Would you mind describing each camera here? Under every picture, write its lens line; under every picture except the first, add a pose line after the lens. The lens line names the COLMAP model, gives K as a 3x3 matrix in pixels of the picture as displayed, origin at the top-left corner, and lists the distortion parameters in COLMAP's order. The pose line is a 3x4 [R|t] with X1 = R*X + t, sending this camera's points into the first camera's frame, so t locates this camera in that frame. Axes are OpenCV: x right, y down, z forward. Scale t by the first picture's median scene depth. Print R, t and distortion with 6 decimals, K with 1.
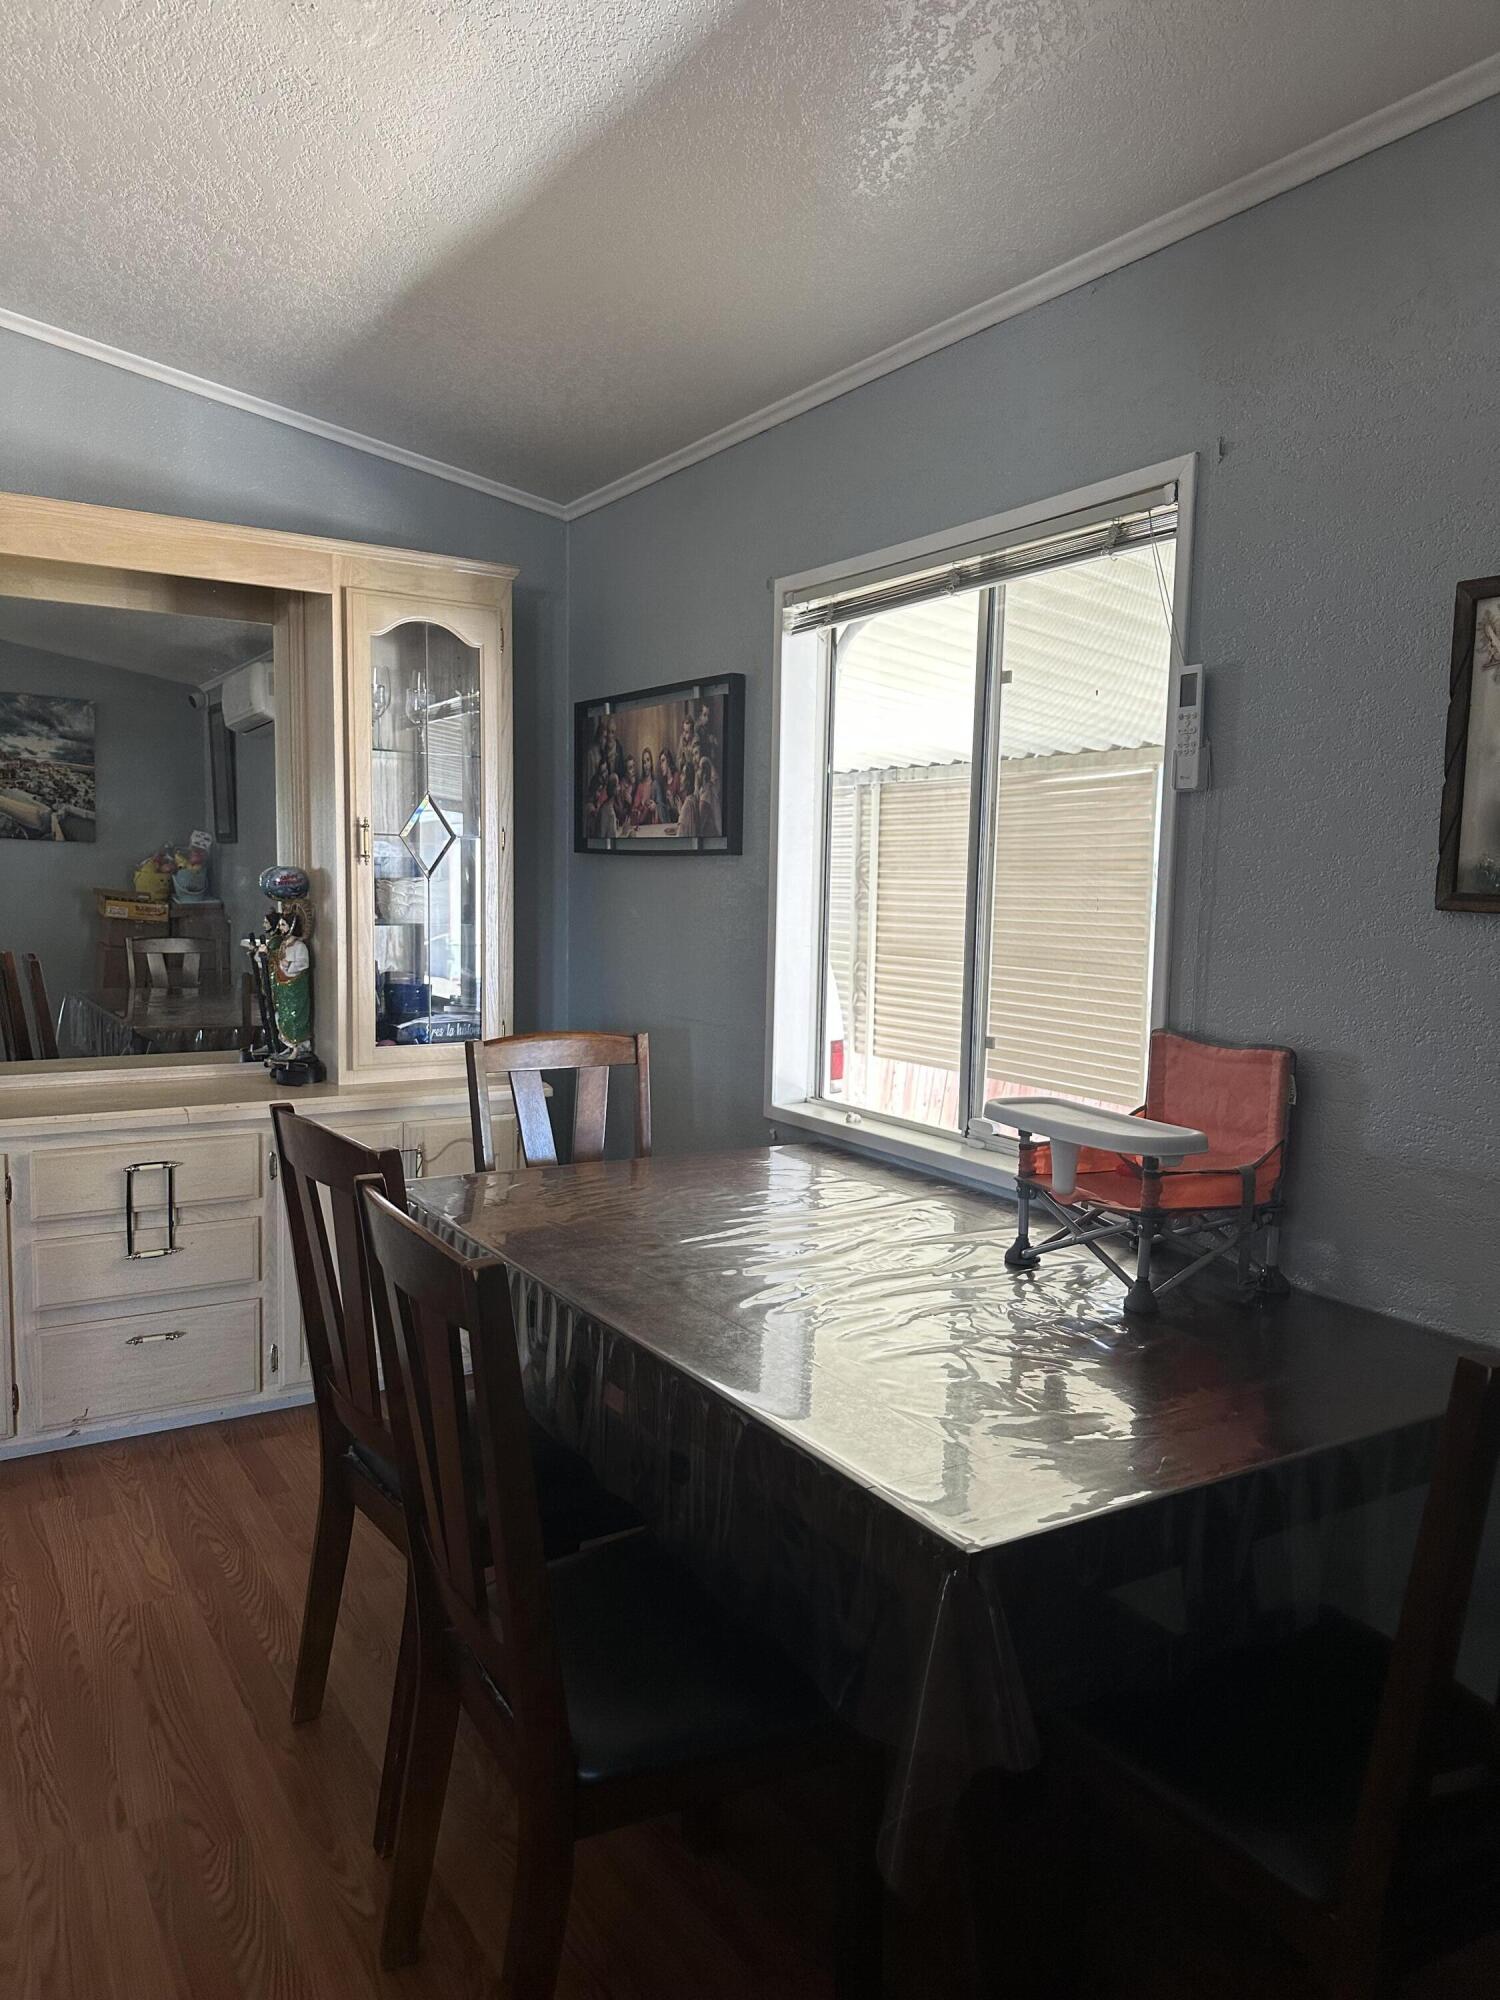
lens RADIAL K [[1399.2, 0, 750.0], [0, 1399.2, 1000.0], [0, 0, 1]] dist [0.187829, -0.396704]
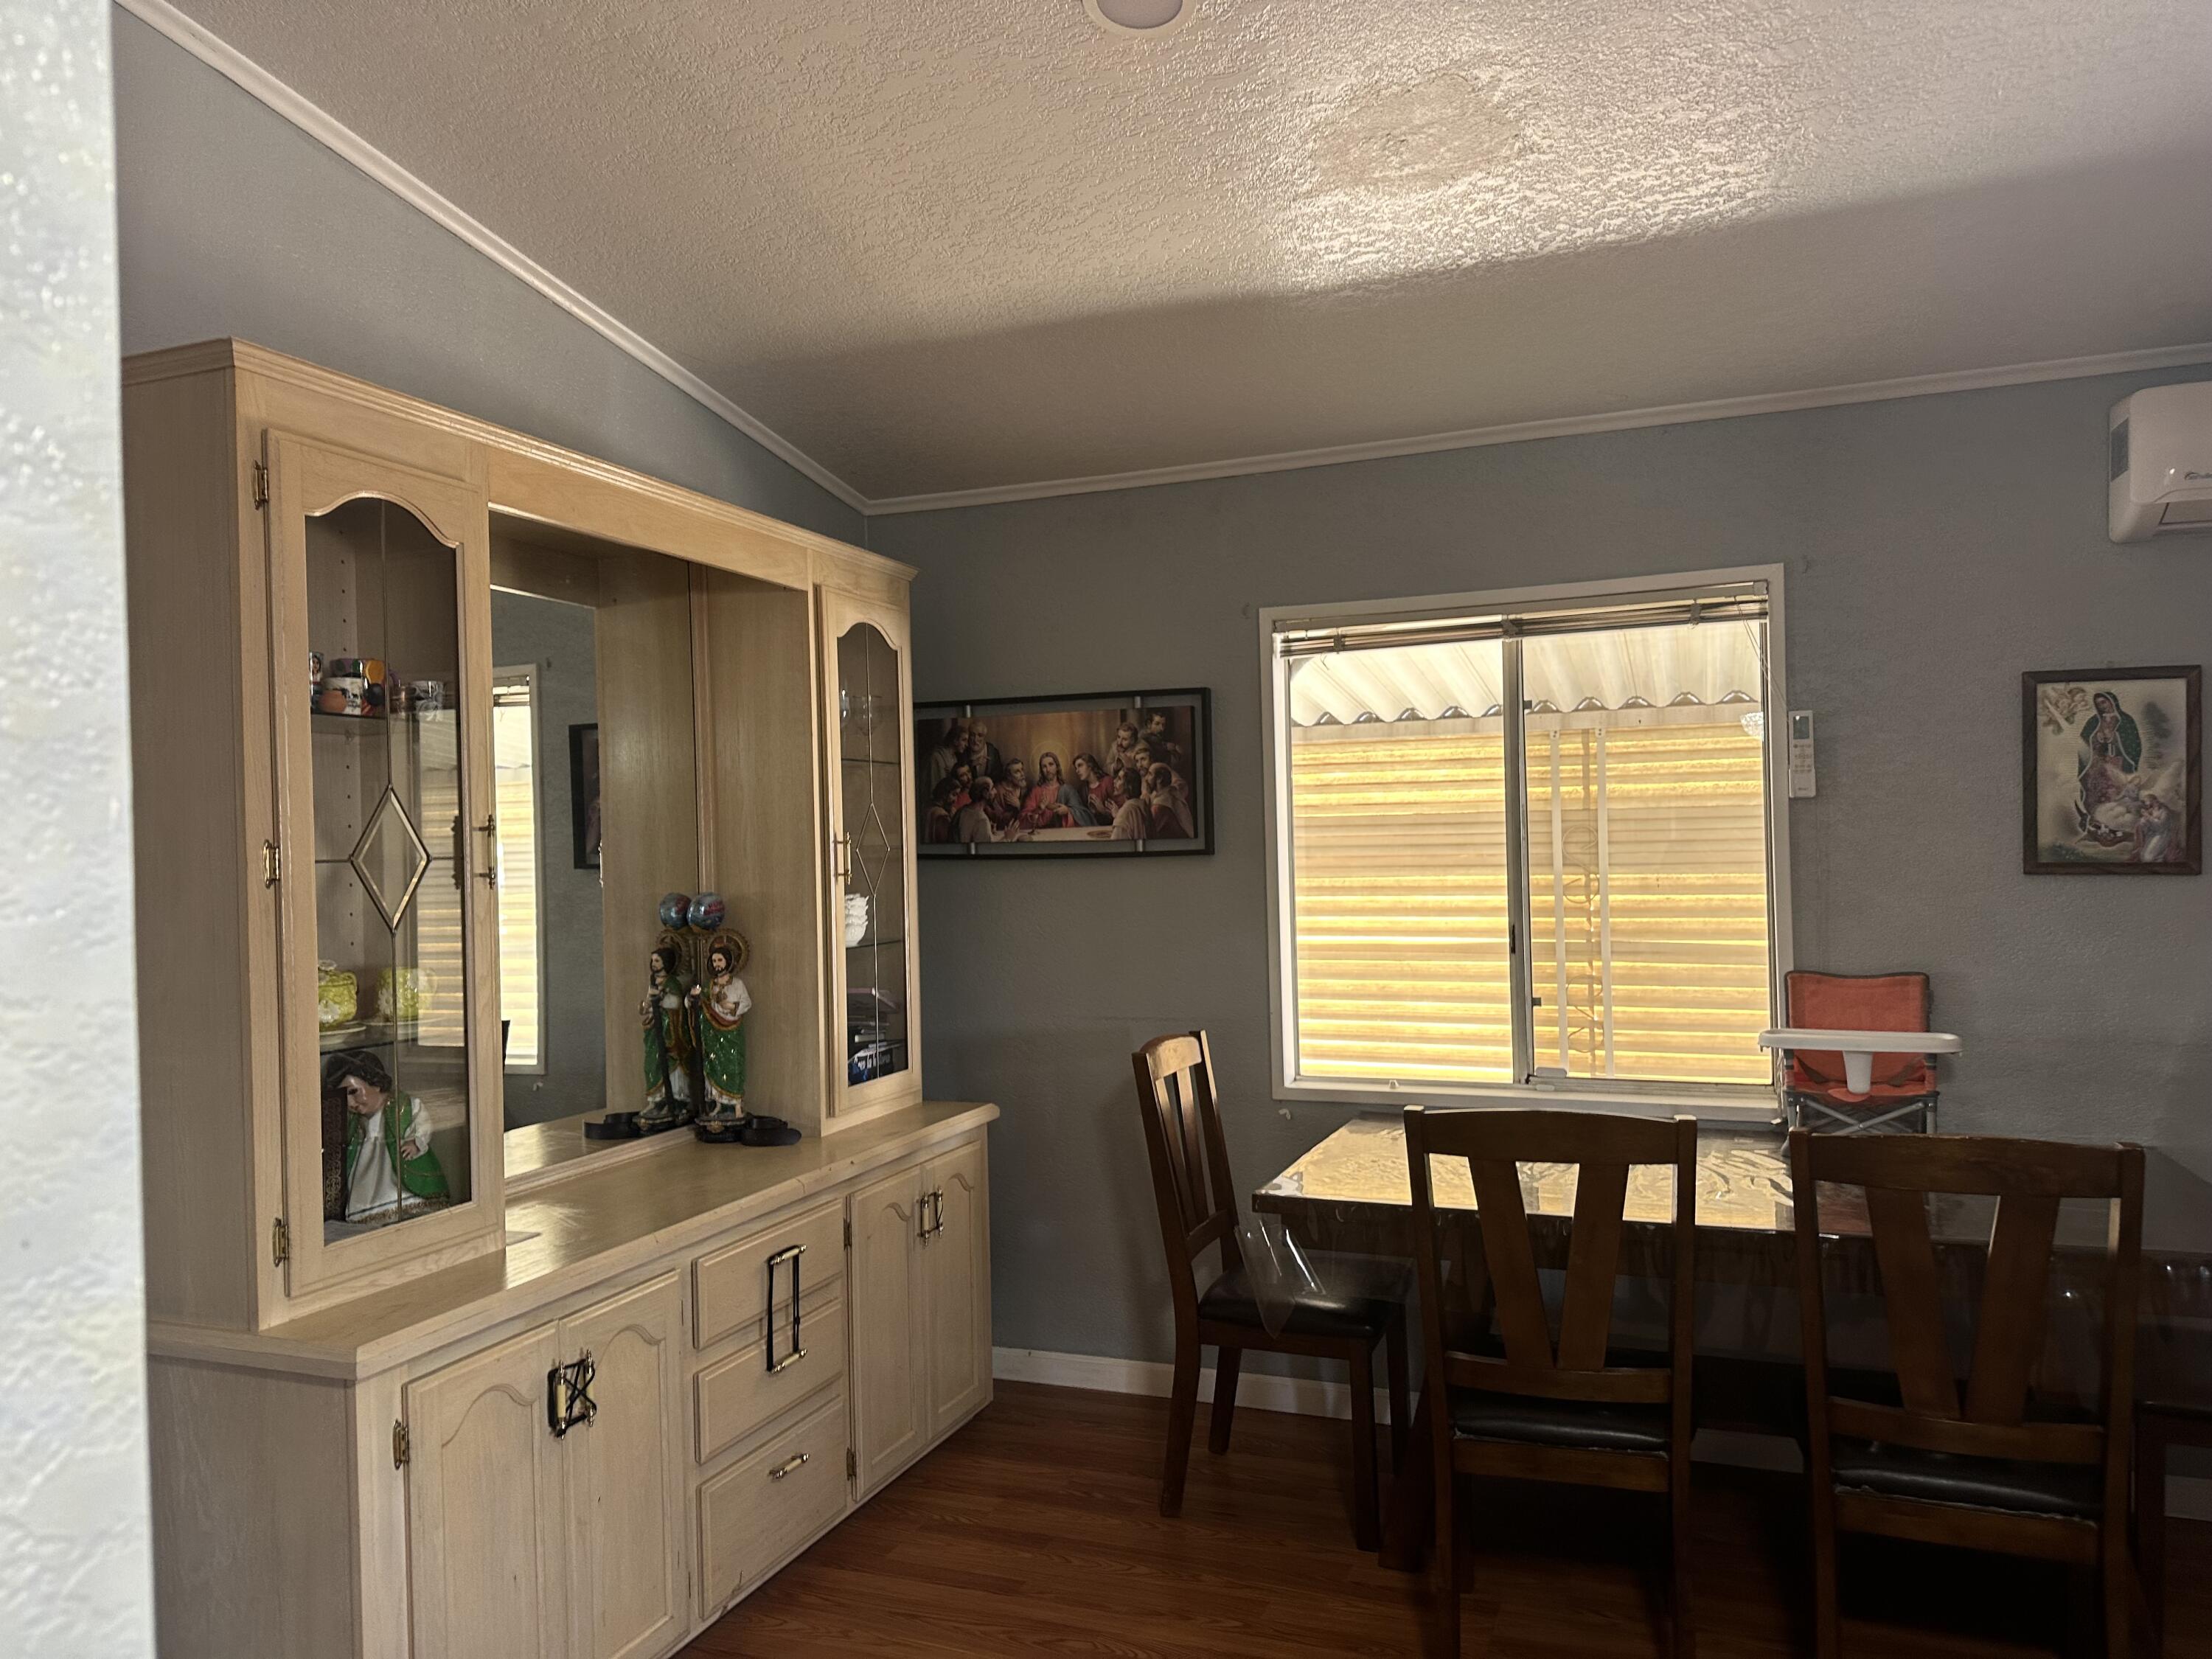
lens RADIAL K [[1547.5, 0, 1109.1], [0, 1547.5, 845.3], [0, 0, 1]] dist [0.187829, -0.396704]
pose [[0.802000, -0.036372, 0.596216, -0.736337], [0.092557, 0.993656, -0.063886, -0.041100], [-0.590110, 0.106420, 0.800278, 0.105208]]
